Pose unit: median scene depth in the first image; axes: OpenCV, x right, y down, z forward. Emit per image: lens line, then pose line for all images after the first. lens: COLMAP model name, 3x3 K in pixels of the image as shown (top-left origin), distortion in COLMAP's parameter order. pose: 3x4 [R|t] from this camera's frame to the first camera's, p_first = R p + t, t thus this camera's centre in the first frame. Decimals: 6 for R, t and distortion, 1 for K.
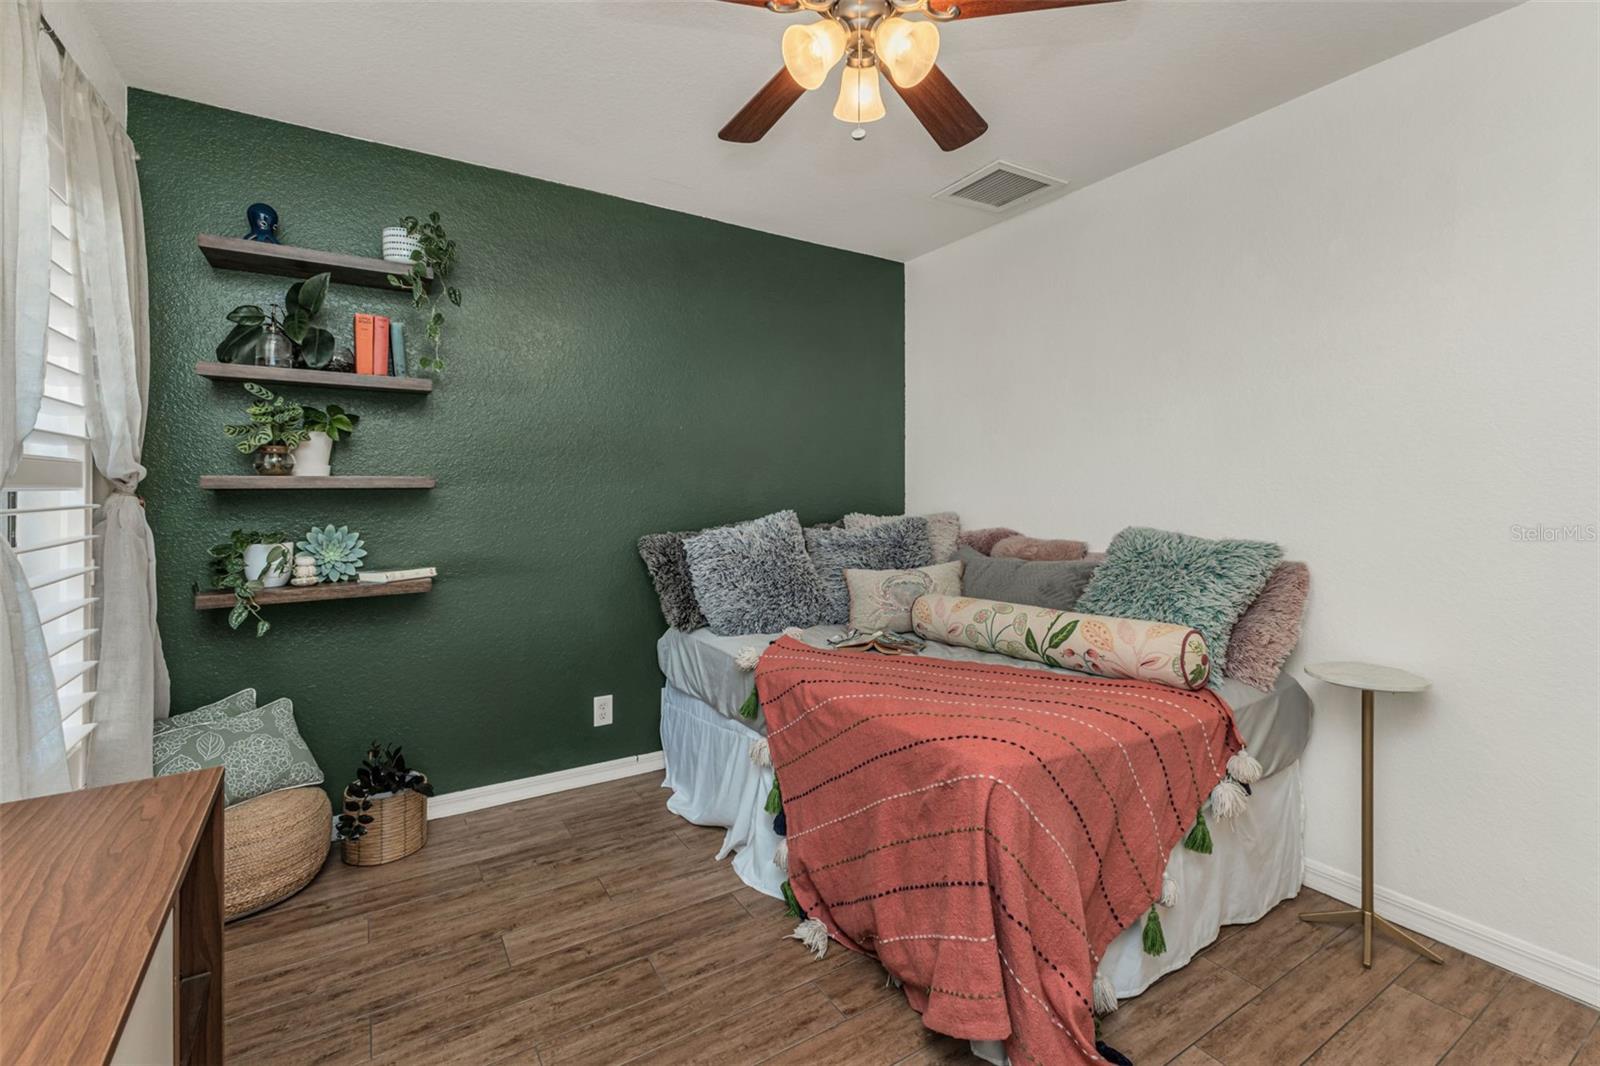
lens RADIAL K [[693.4, 0, 798.8], [0, 693.4, 483.2], [0, 0, 1]] dist [0.005862, 0.000301]
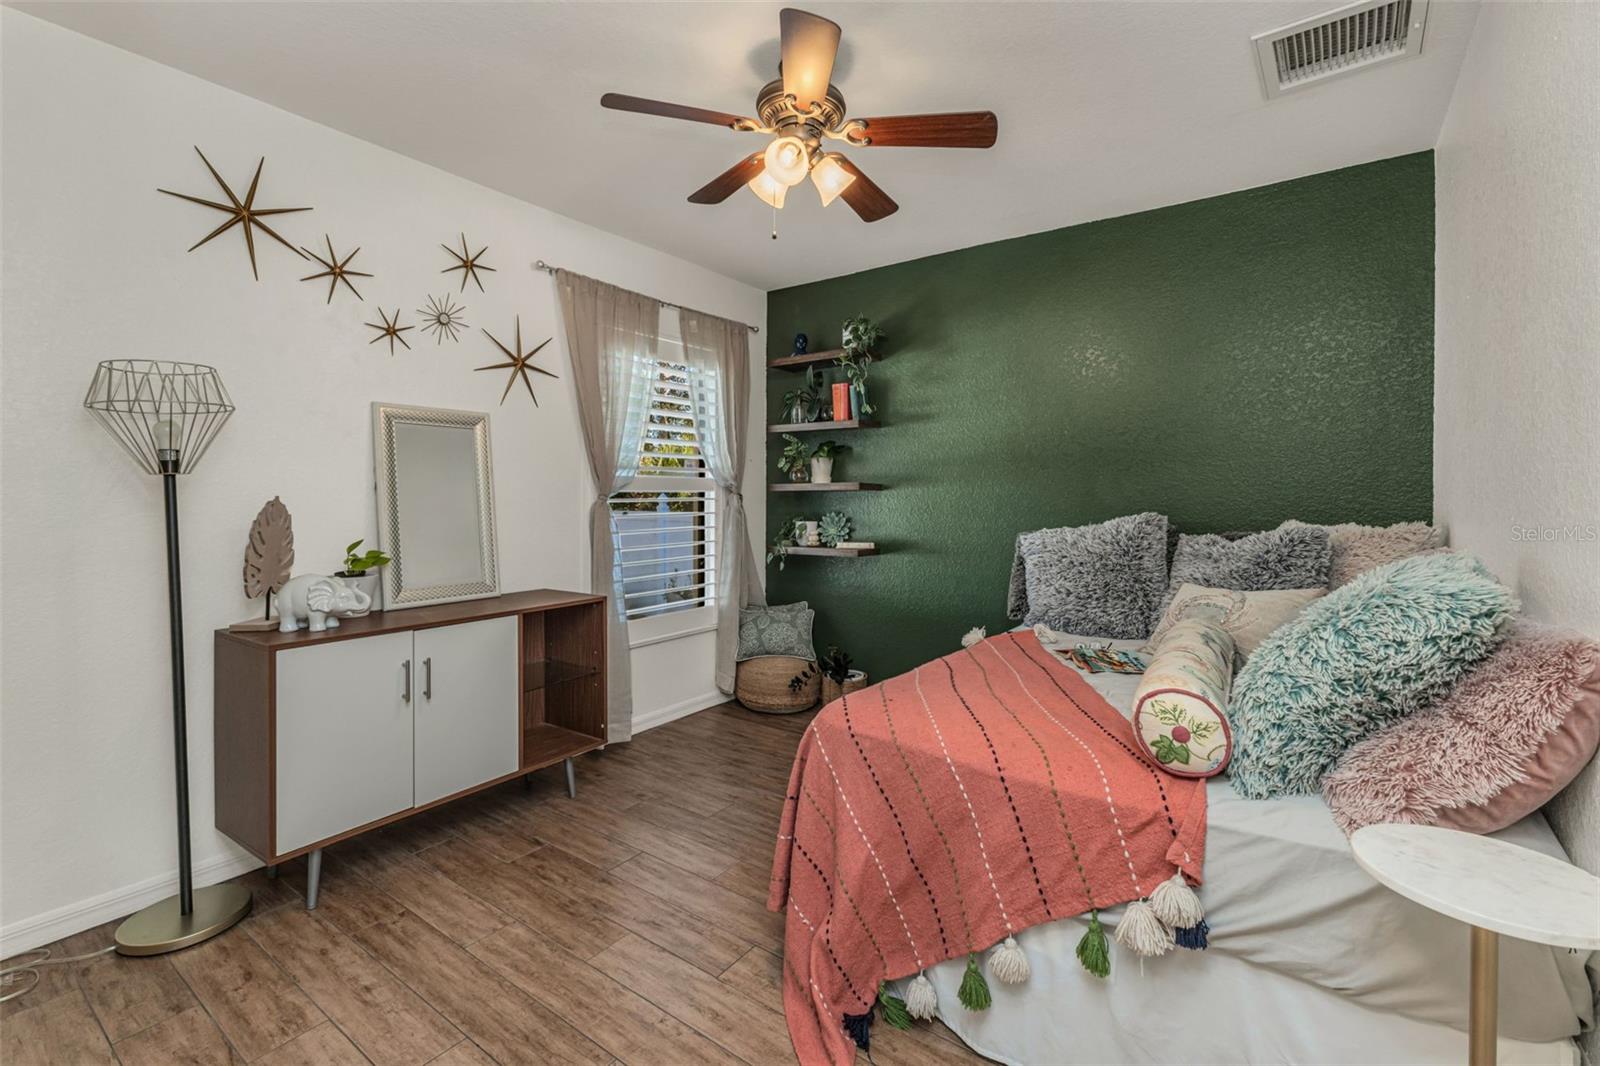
lens RADIAL K [[679.6, 0, 816.3], [0, 679.6, 486.9], [0, 0, 1]] dist [0.000718, 0.000023]
pose [[0.400291, -0.009925, -0.916334, 0.875687], [0.008479, 0.999939, -0.007127, 0.010513], [0.916349, -0.004917, 0.400351, 0.336368]]
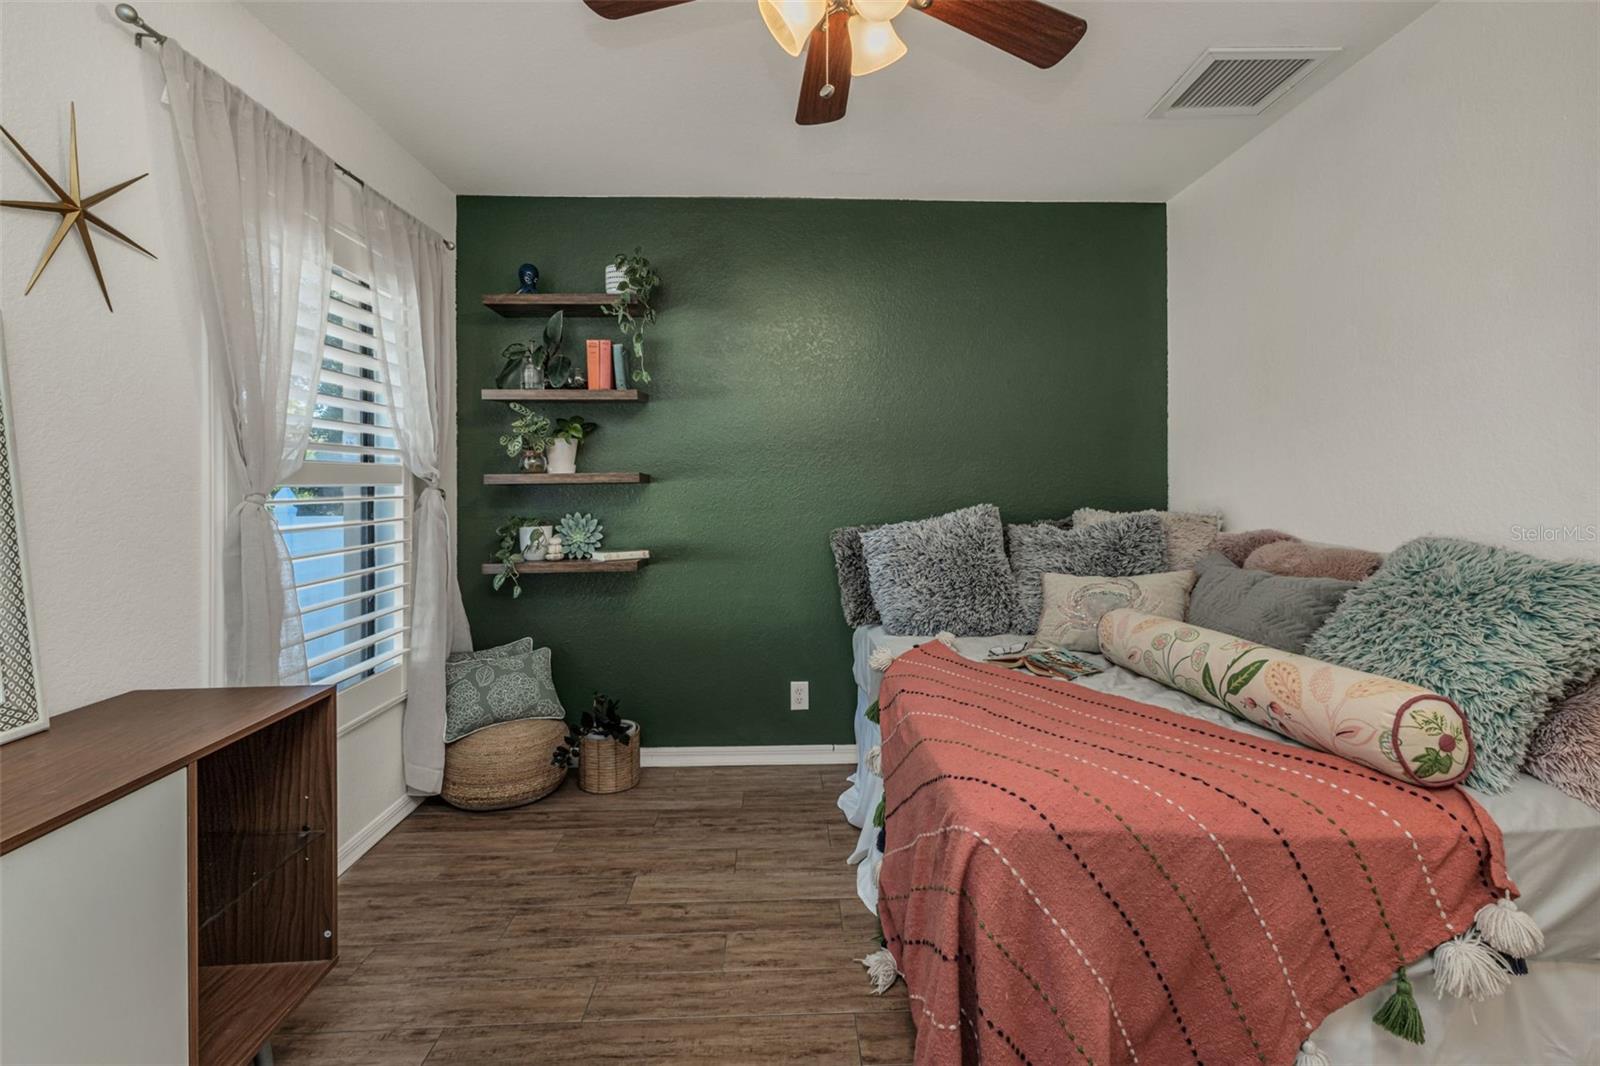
lens RADIAL K [[704.7, 0, 804.1], [0, 704.7, 476.7], [0, 0, 1]] dist [0.004991, 0.000293]
pose [[0.868221, -0.010596, -0.496065, 0.328743], [0.011179, 0.999936, -0.001794, 0.002791], [0.496052, -0.003988, 0.868284, 0.116745]]
